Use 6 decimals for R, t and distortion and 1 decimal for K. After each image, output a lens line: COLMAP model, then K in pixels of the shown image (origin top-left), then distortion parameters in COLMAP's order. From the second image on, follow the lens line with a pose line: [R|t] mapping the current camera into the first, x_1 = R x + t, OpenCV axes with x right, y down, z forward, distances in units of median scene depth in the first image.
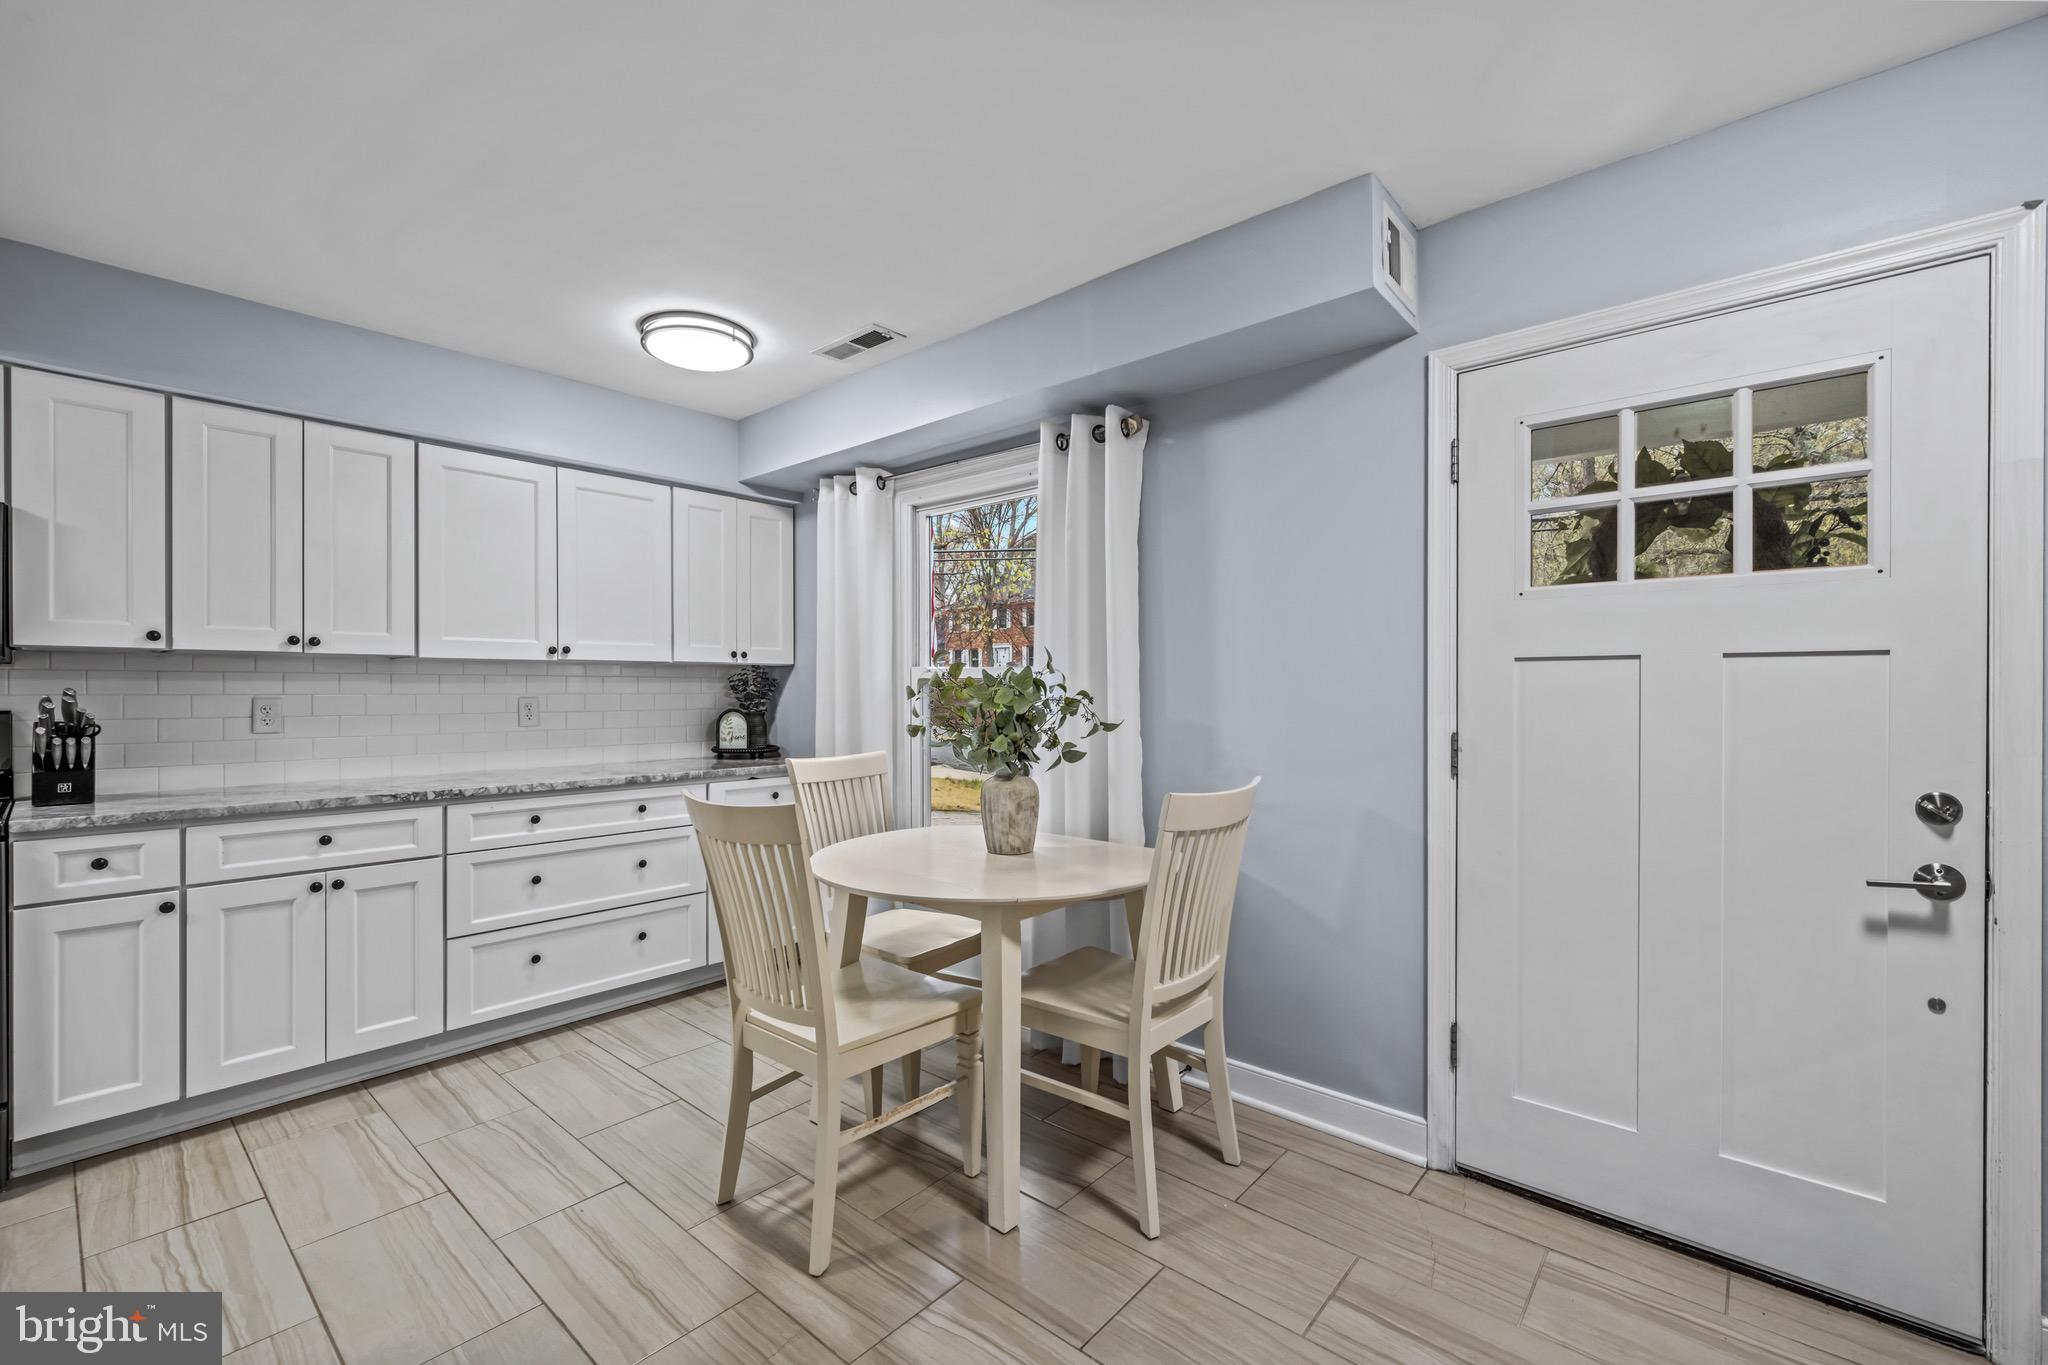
lens RADIAL K [[854.3, 0, 1018.3], [0, 854.3, 695.3], [0, 0, 1]] dist [0.007863, -0.000874]
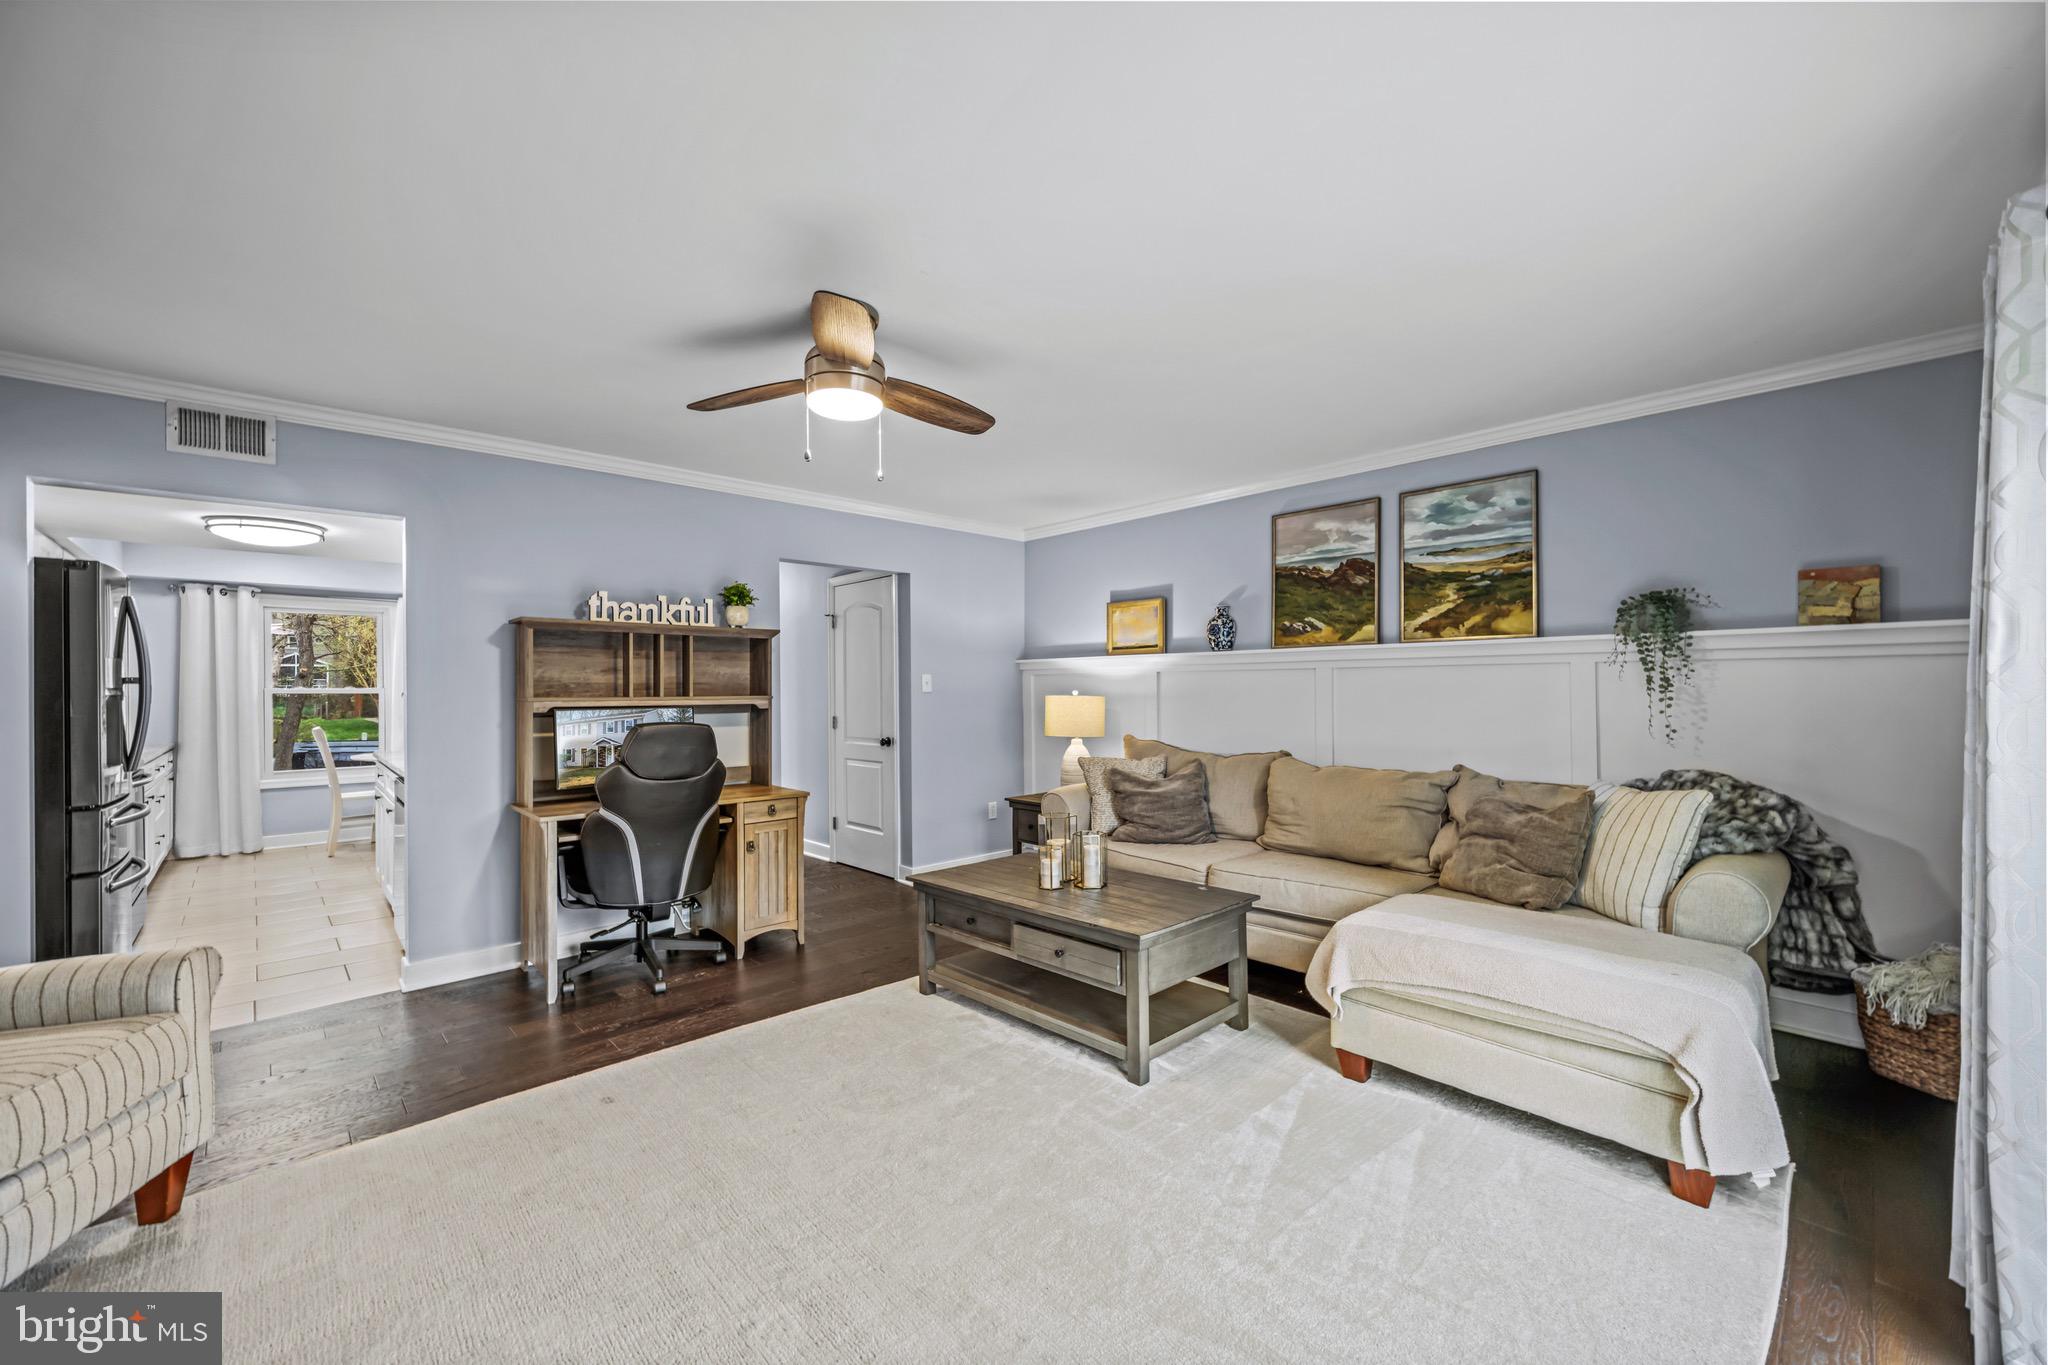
lens RADIAL K [[822.9, 0, 1021.8], [0, 822.9, 691.9], [0, 0, 1]] dist [0.000439, 0.000160]
pose [[0.094355, -0.001645, 0.995537, -2.326308], [0.013857, 0.999904, 0.000339, -0.004319], [-0.995442, 0.013763, 0.094369, -1.121600]]
